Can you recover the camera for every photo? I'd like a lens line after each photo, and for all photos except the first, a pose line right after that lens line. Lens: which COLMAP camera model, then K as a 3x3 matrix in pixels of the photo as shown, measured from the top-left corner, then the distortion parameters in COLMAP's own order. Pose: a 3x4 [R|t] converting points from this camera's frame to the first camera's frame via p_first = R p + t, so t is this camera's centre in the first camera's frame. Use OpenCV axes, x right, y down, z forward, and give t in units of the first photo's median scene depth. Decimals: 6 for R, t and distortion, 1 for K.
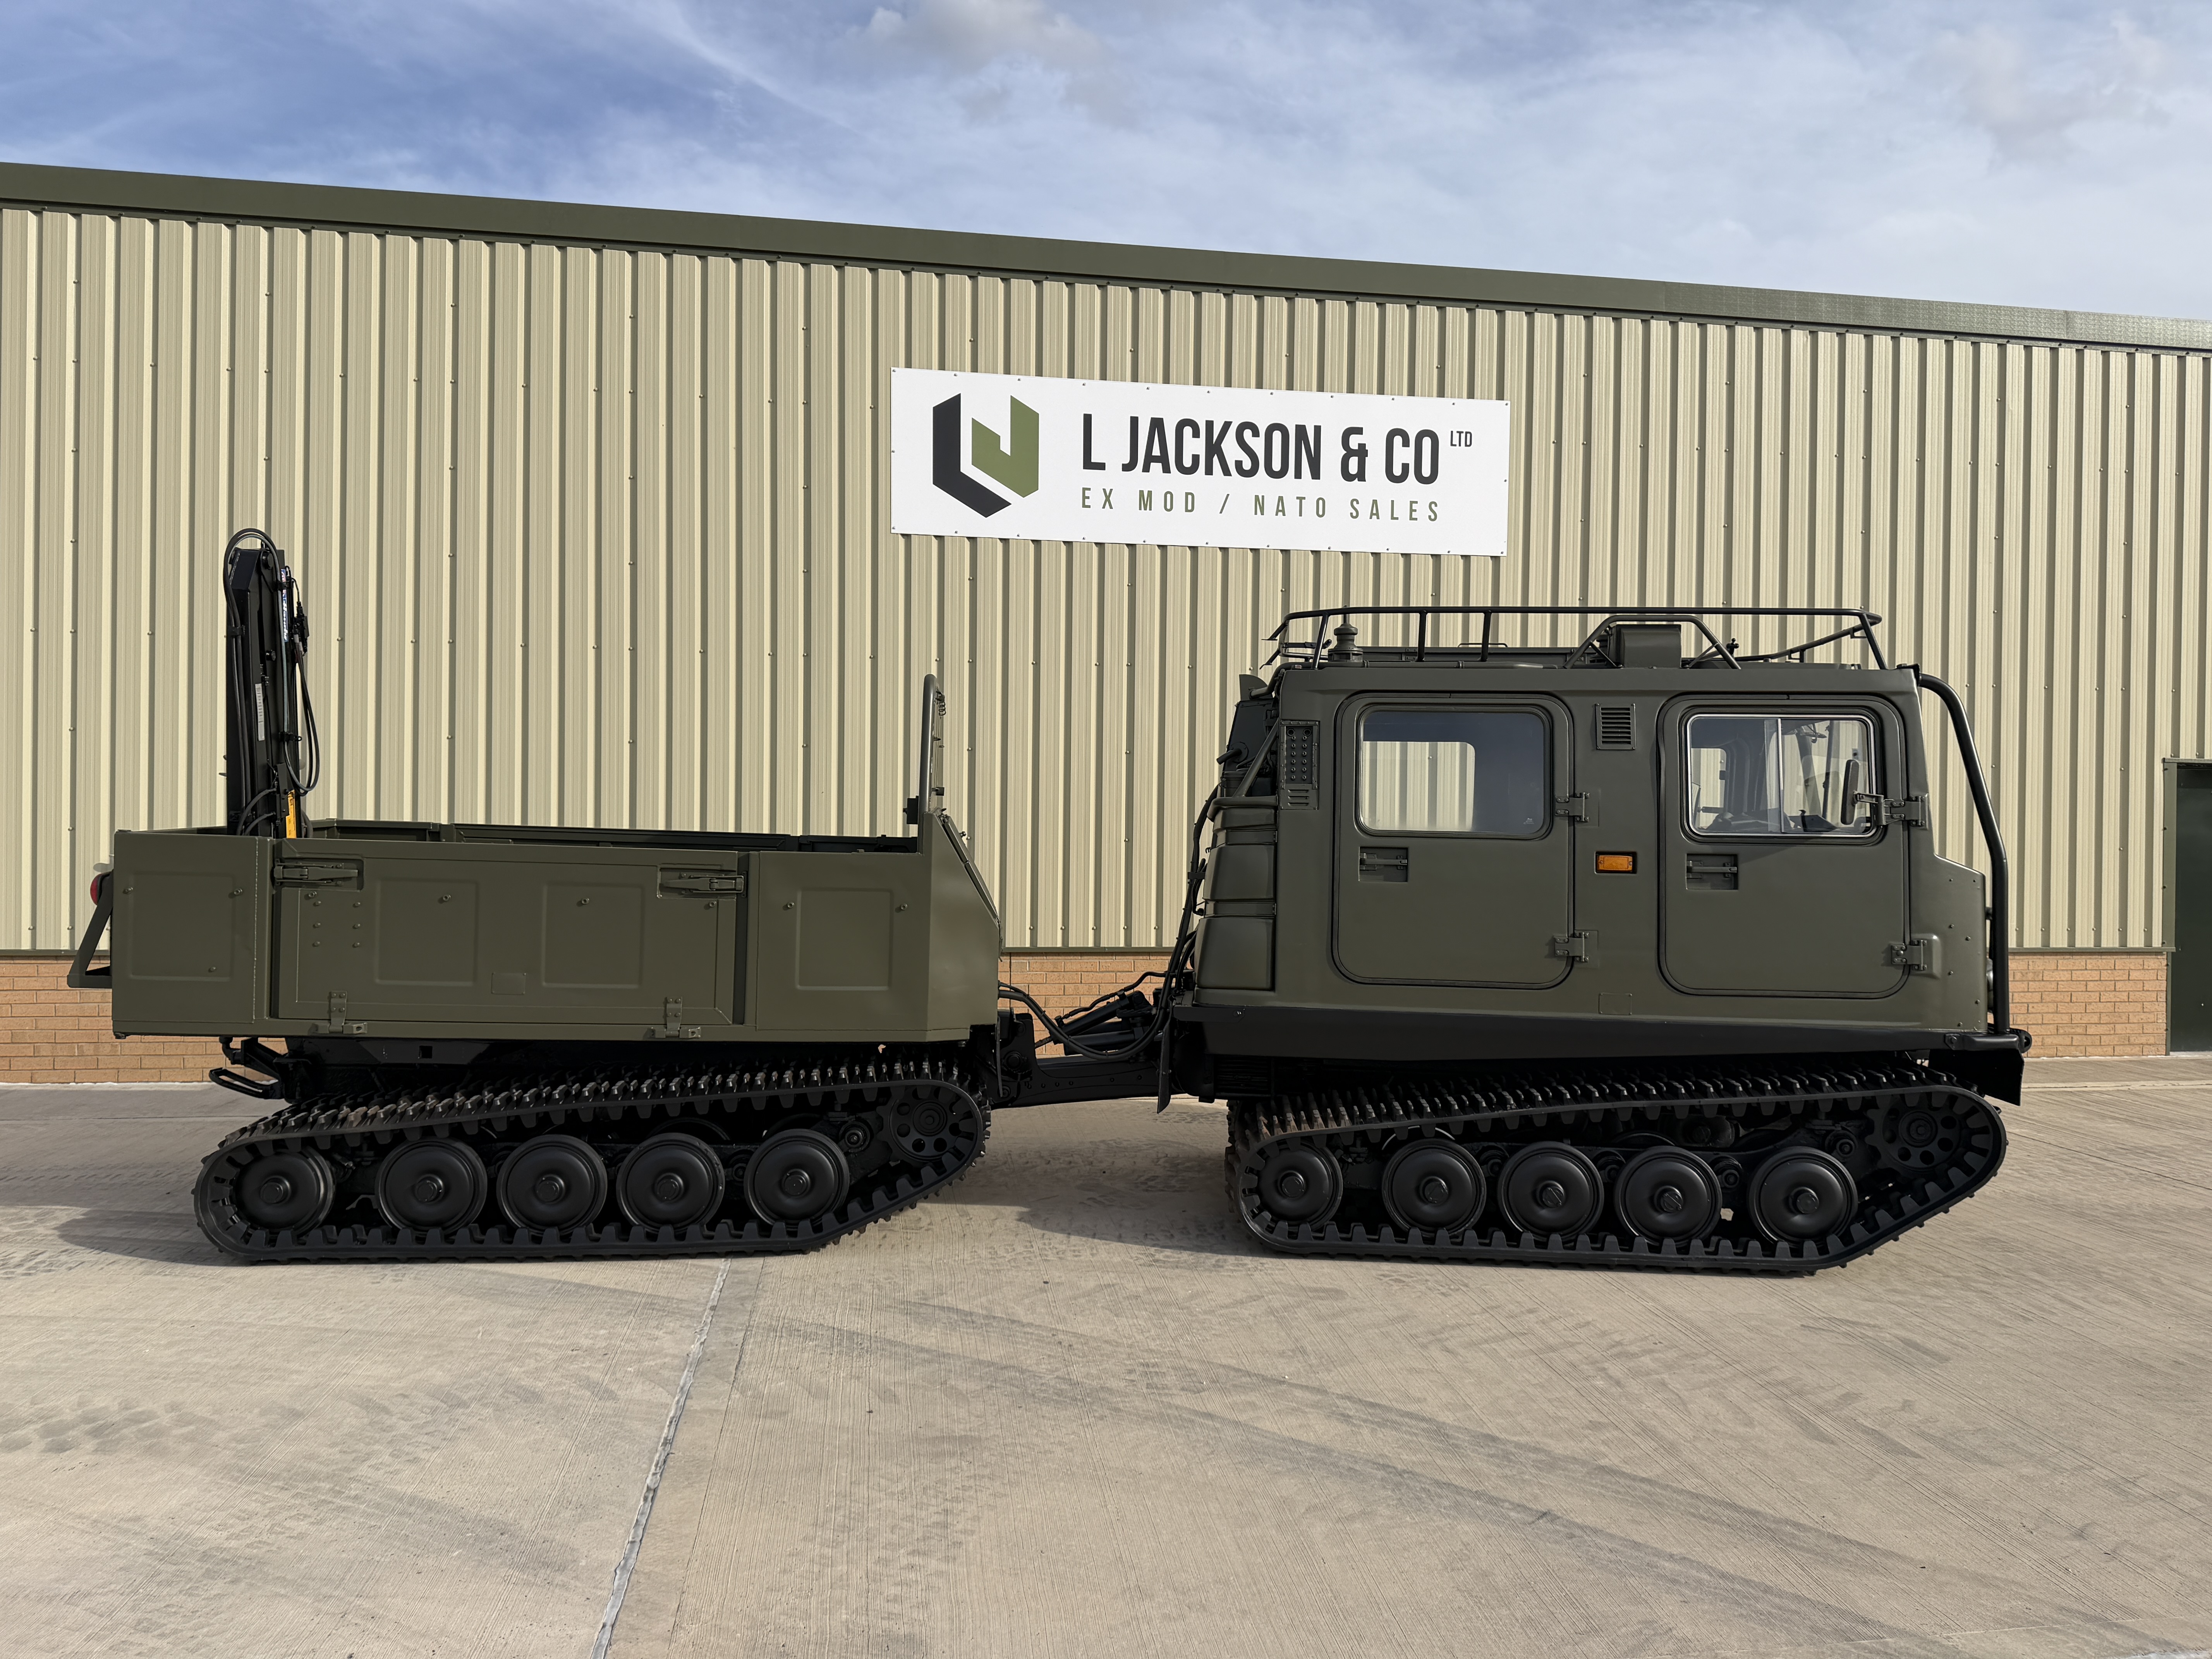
lens RADIAL K [[1539.8, 0, 1106.5], [0, 1539.8, 837.6], [0, 0, 1]] dist [0.136943, -0.236391]
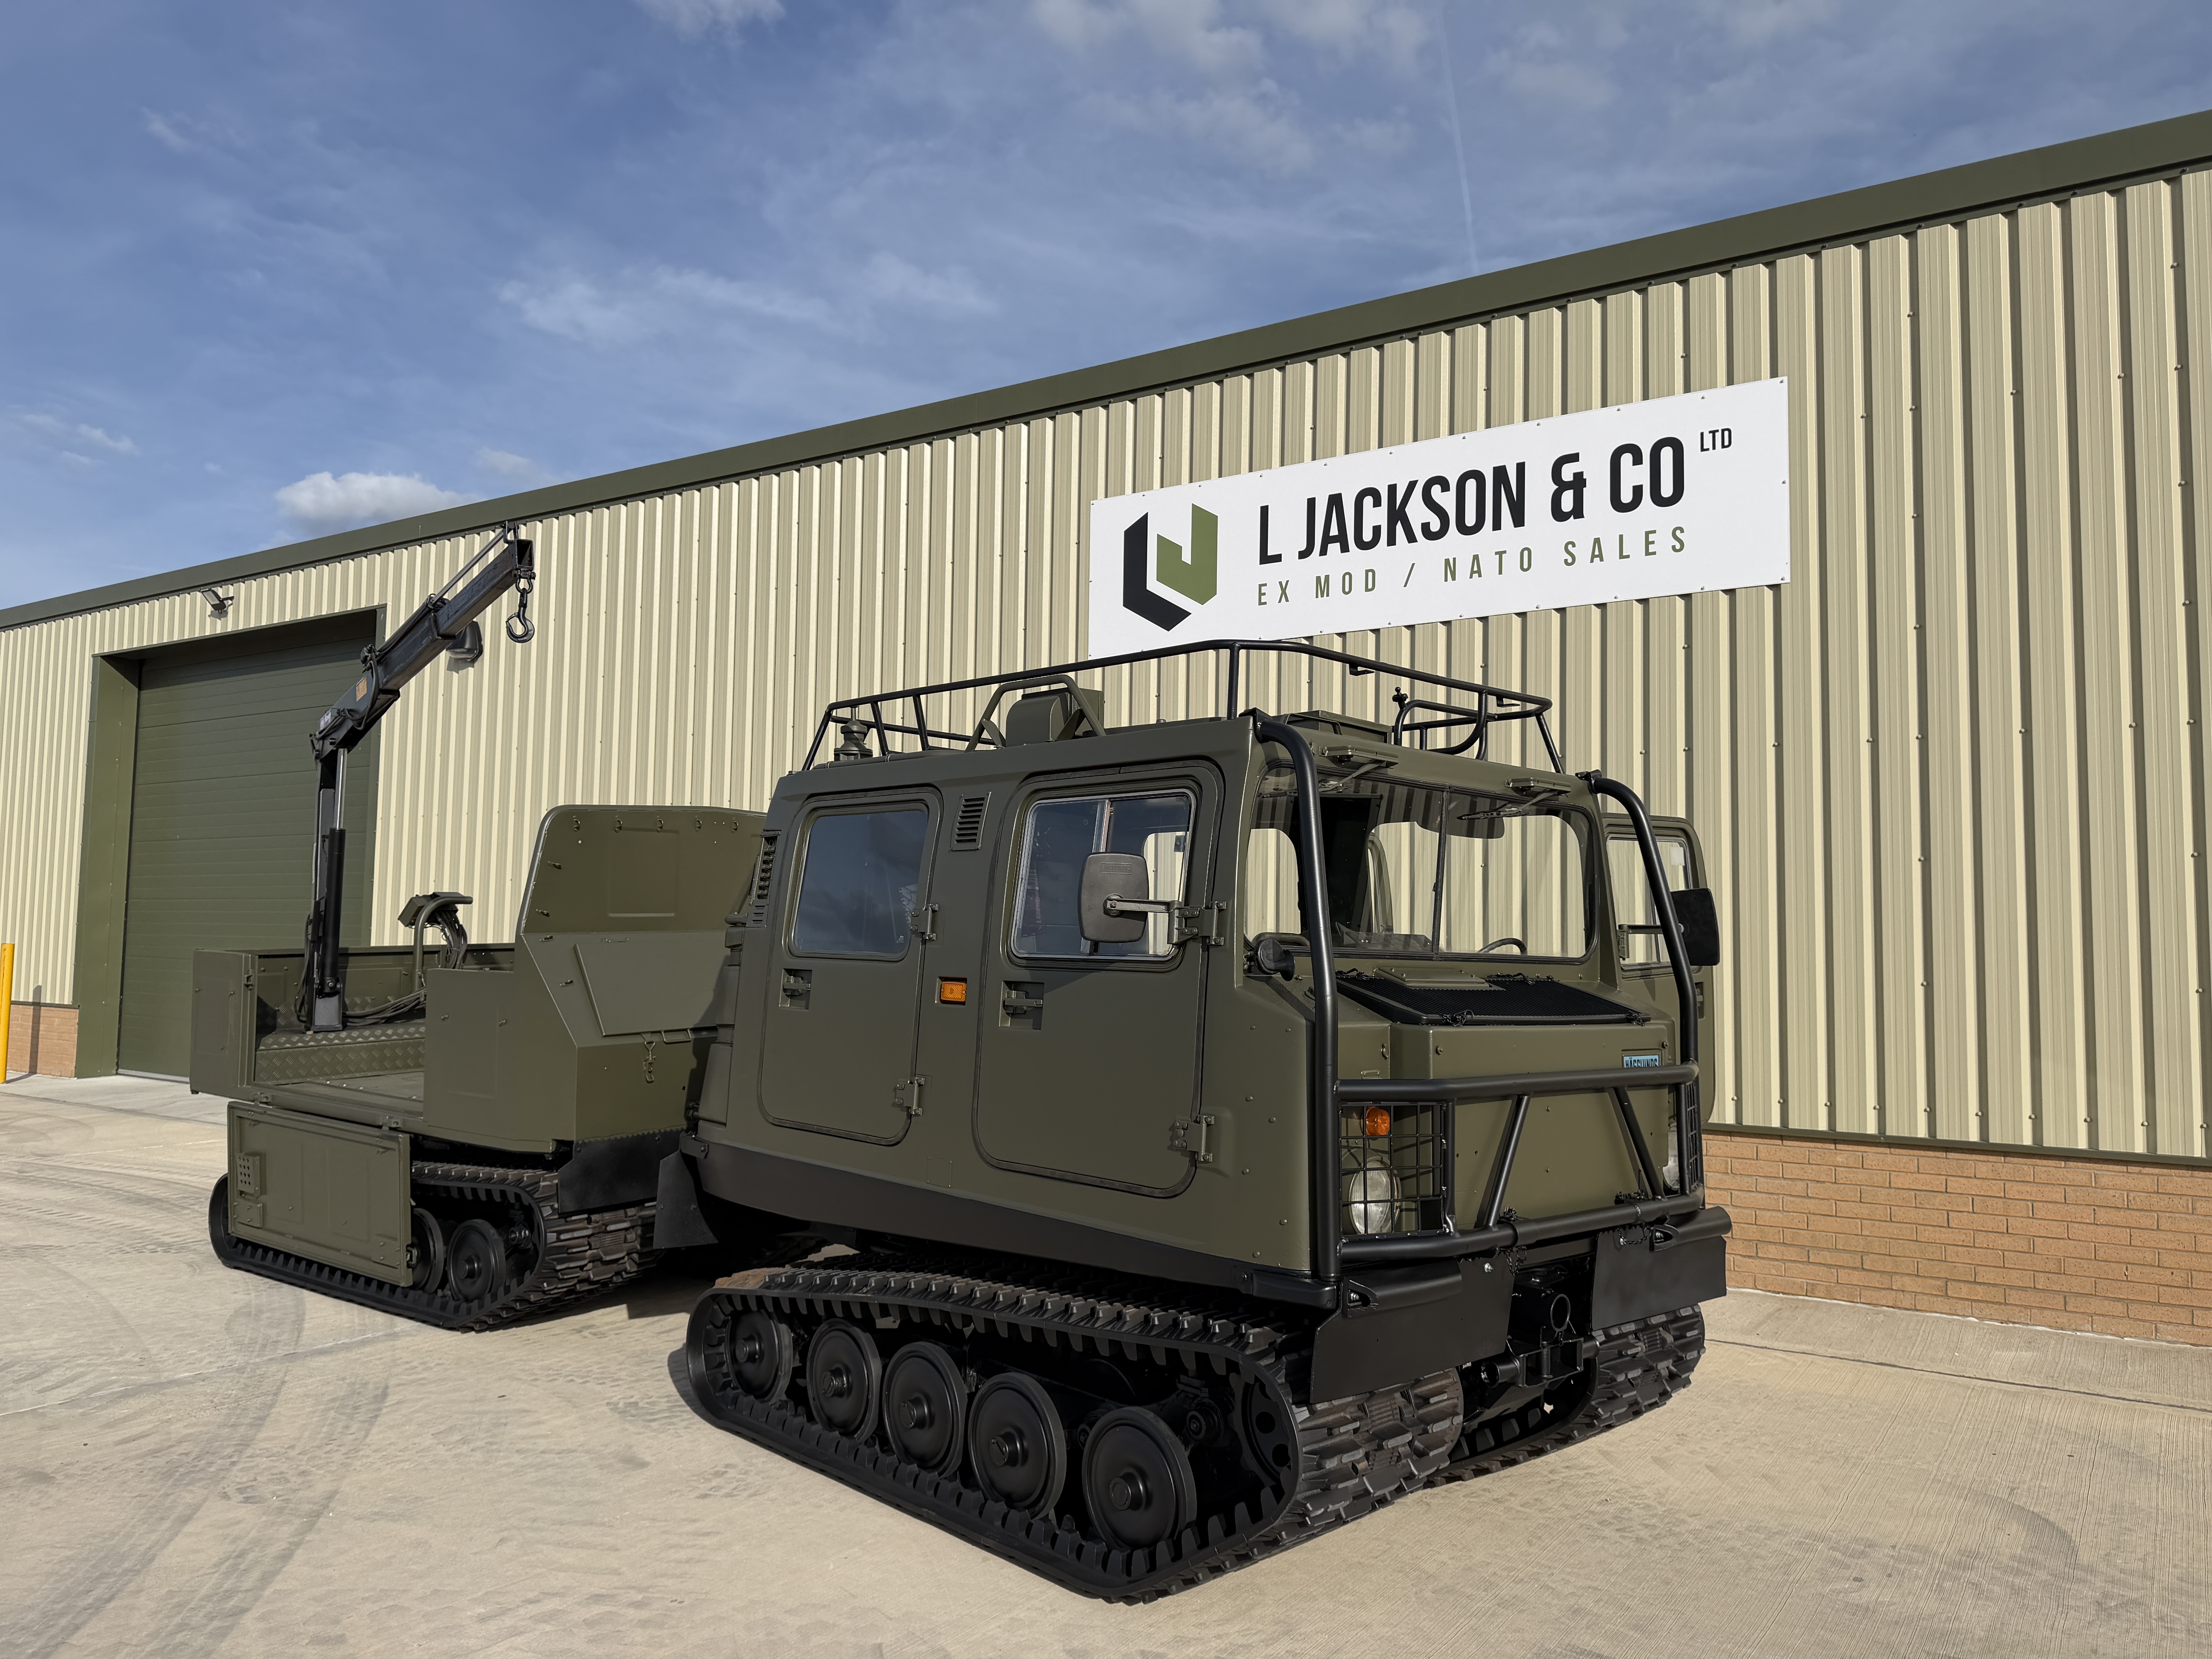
lens RADIAL K [[1539.8, 0, 1106.5], [0, 1539.8, 837.6], [0, 0, 1]] dist [0.136943, -0.236391]
pose [[0.739970, -0.046794, -0.671010, 0.529155], [-0.012261, 0.996473, -0.083011, 0.002098], [0.672528, 0.069653, 0.736787, 0.271030]]
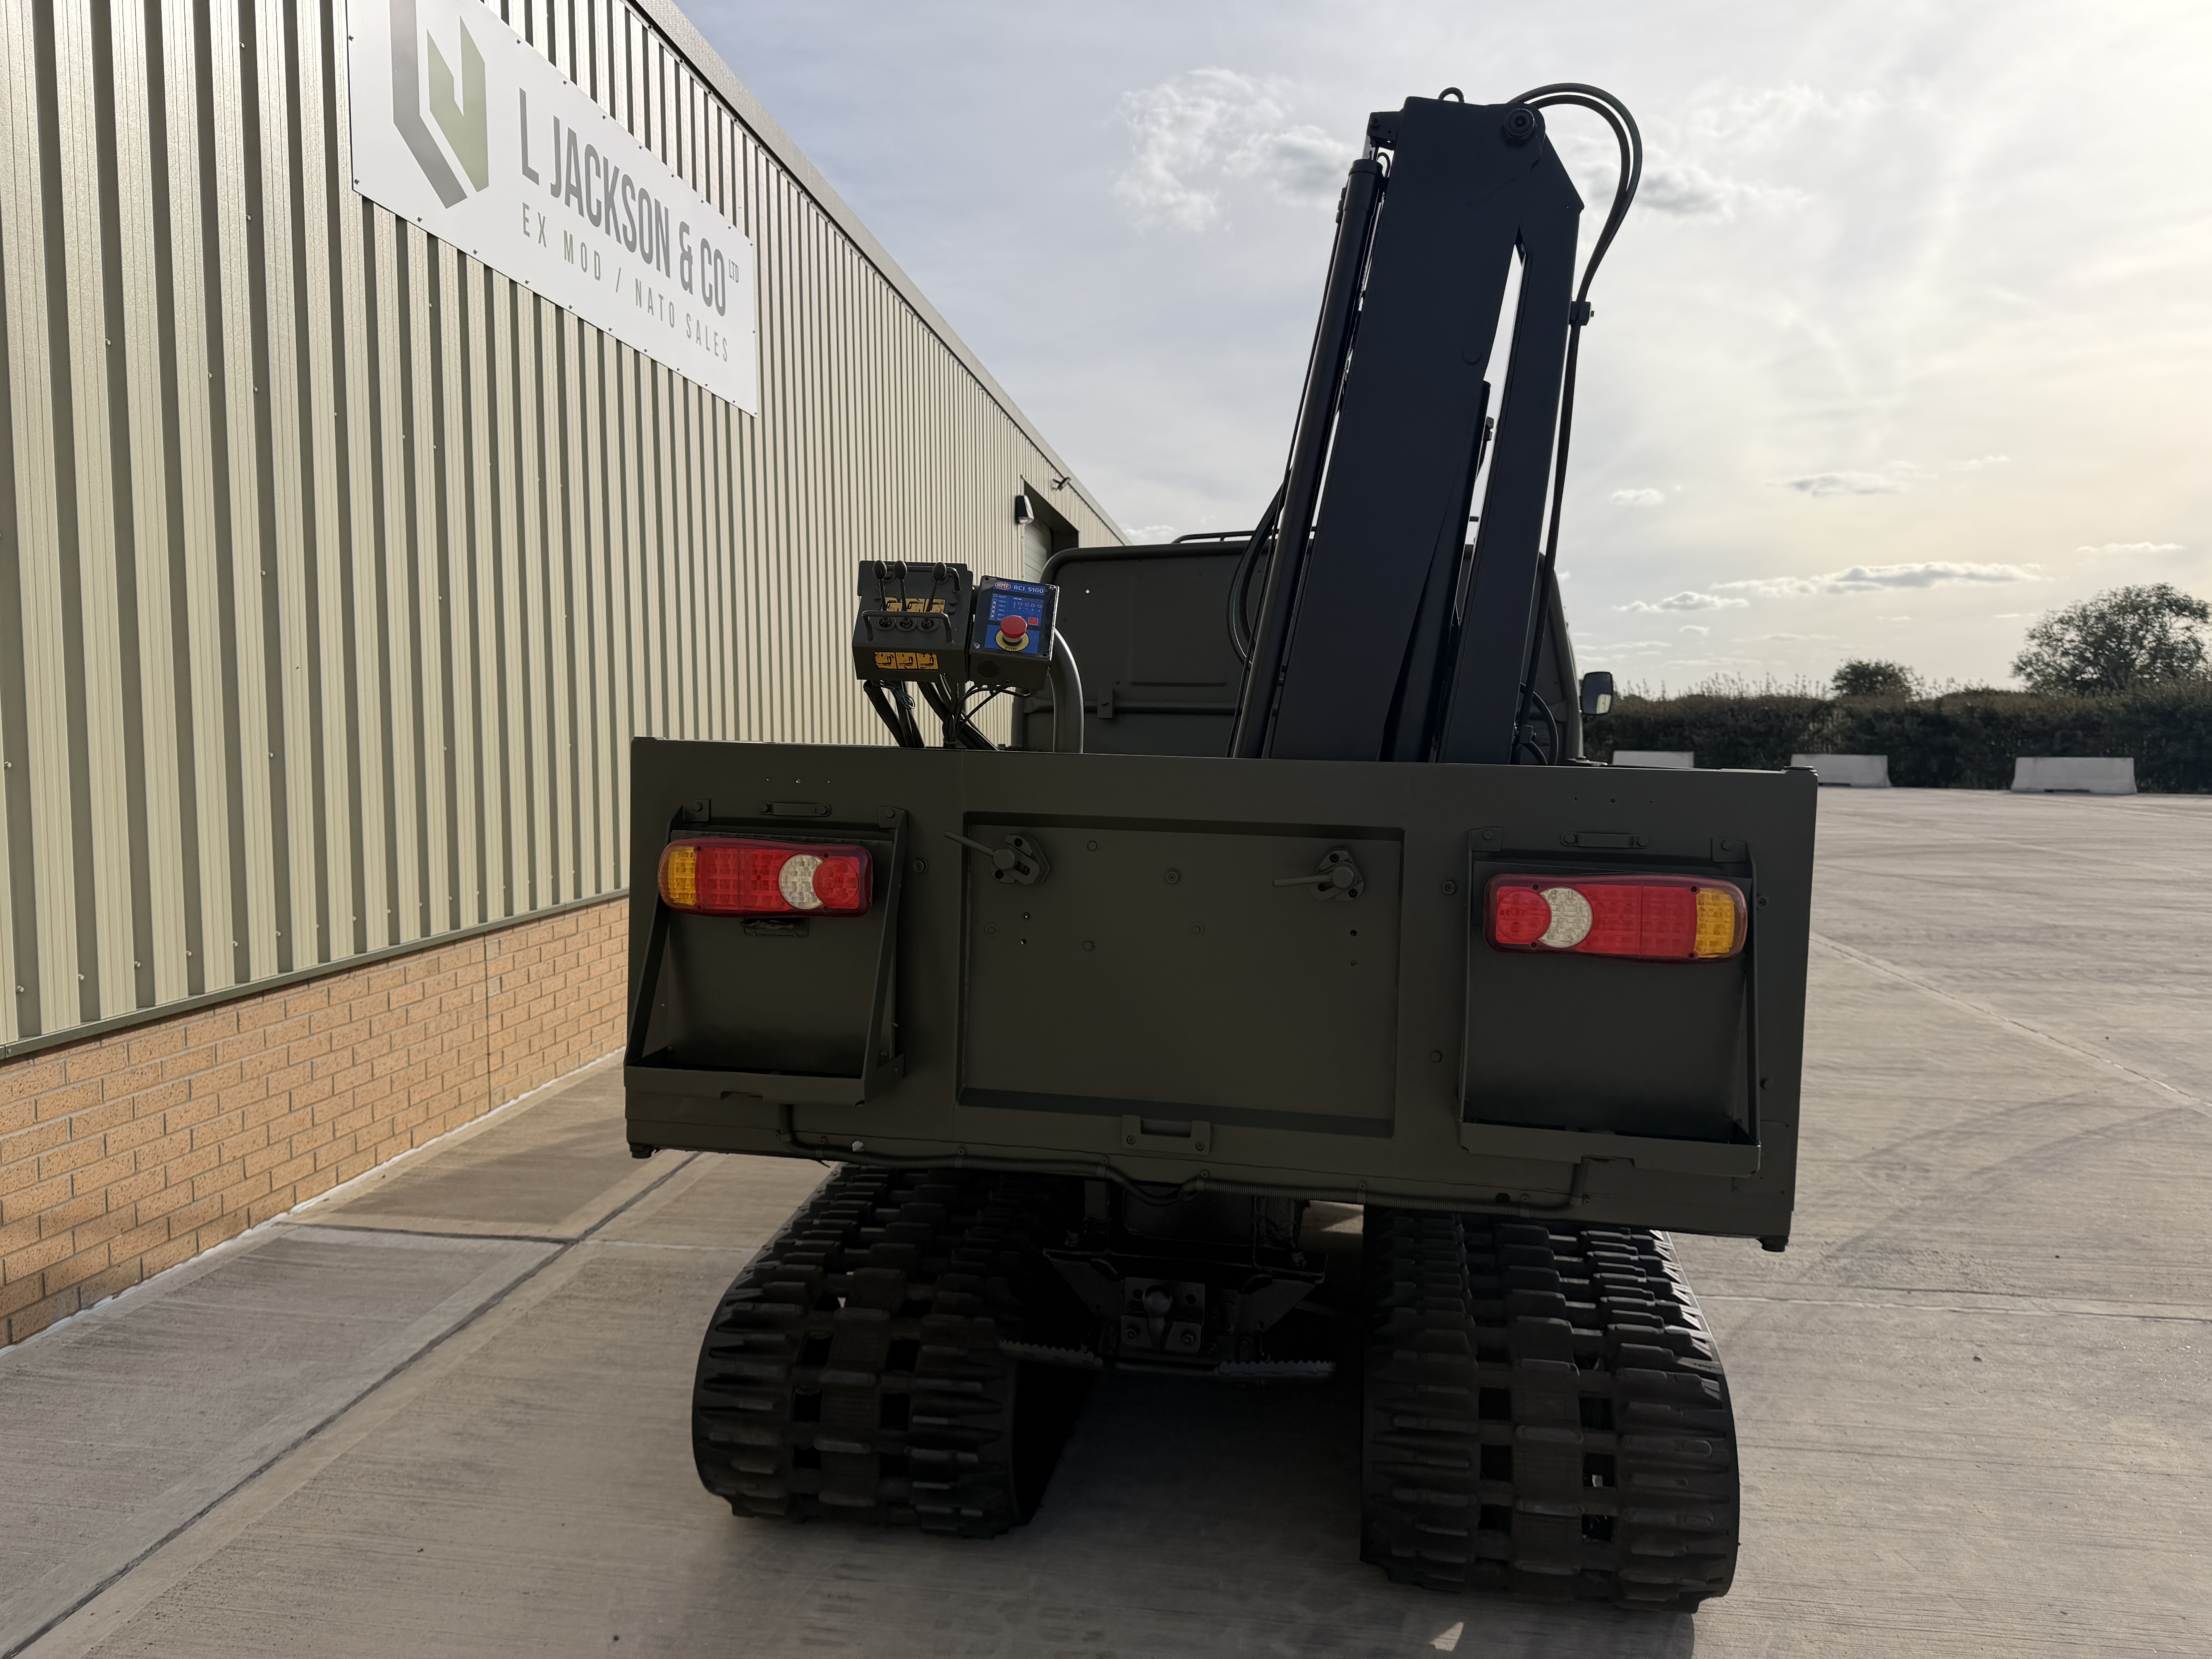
lens RADIAL K [[1569.7, 0, 1111.4], [0, 1569.7, 821.1], [0, 0, 1]] dist [0.014453, -0.007144]
pose [[0.272536, -0.072757, 0.959391, -0.598678], [0.014517, 0.997334, 0.071511, -0.011710], [-0.962036, -0.005562, 0.272865, 0.583686]]
